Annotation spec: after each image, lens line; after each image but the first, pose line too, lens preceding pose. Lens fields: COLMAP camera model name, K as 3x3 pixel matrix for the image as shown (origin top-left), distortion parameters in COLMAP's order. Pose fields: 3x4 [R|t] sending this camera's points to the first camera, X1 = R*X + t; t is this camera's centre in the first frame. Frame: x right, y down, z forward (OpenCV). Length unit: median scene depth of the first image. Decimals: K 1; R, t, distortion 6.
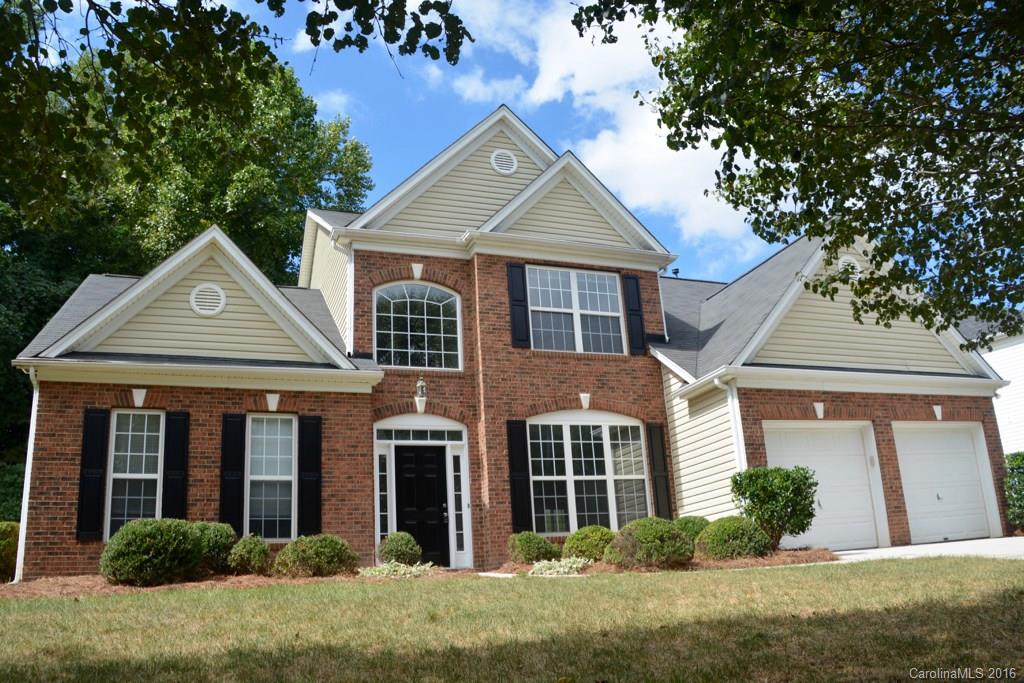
lens RADIAL K [[808.0, 0, 512.0], [0, 808.0, 341.5], [0, 0, 1]] dist [-0.143243, 0.183045]
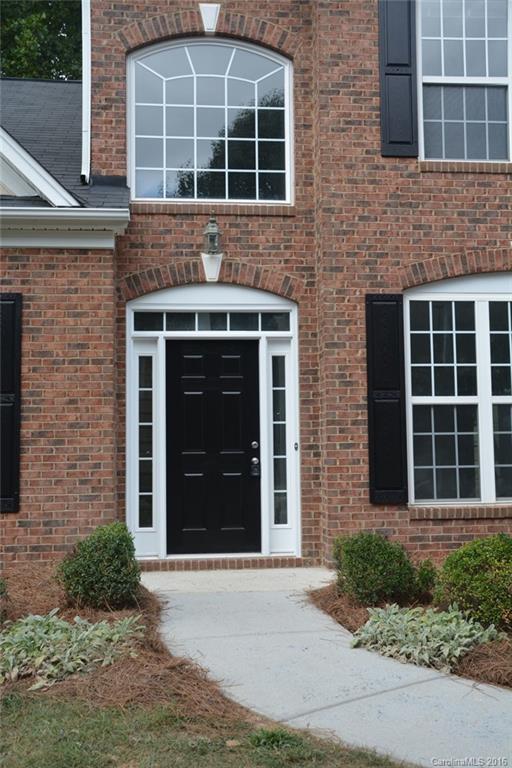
lens RADIAL K [[903.8, 0, 255.8], [0, 903.8, 372.3], [0, 0, 1]] dist [-0.013750, 0.450432]
pose [[0.969981, 0.019700, -0.242381, 0.070466], [0.033950, 0.975982, 0.215187, 0.015229], [0.240798, -0.216957, 0.946016, 0.394894]]
